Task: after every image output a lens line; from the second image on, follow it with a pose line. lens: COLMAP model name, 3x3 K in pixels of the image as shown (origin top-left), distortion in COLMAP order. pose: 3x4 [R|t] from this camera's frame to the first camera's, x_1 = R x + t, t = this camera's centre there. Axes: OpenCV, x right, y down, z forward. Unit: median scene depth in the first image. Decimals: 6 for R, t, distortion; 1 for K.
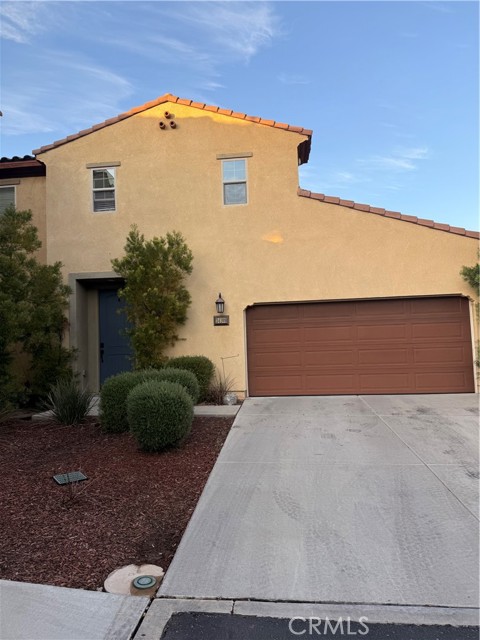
lens RADIAL K [[449.7, 0, 238.3], [0, 449.7, 323.4], [0, 0, 1]] dist [0.048765, -0.064452]
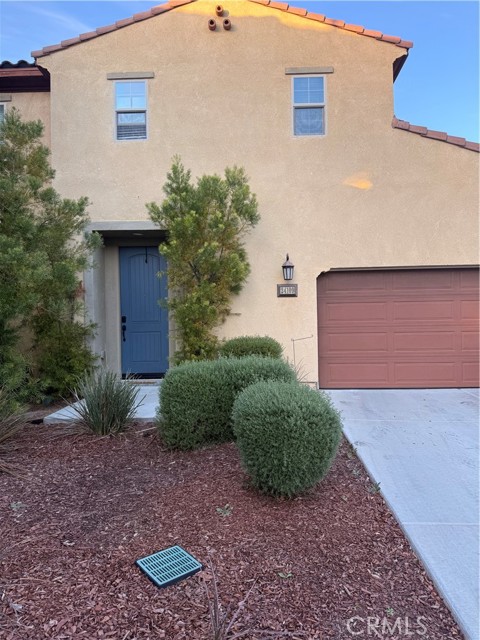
lens RADIAL K [[449.7, 0, 244.0], [0, 449.7, 321.7], [0, 0, 1]] dist [0.048765, -0.064452]
pose [[0.997164, 0.017567, 0.073186, -0.172817], [-0.021331, 0.998472, 0.050977, 0.009946], [-0.072178, -0.052394, 0.996015, 0.245928]]
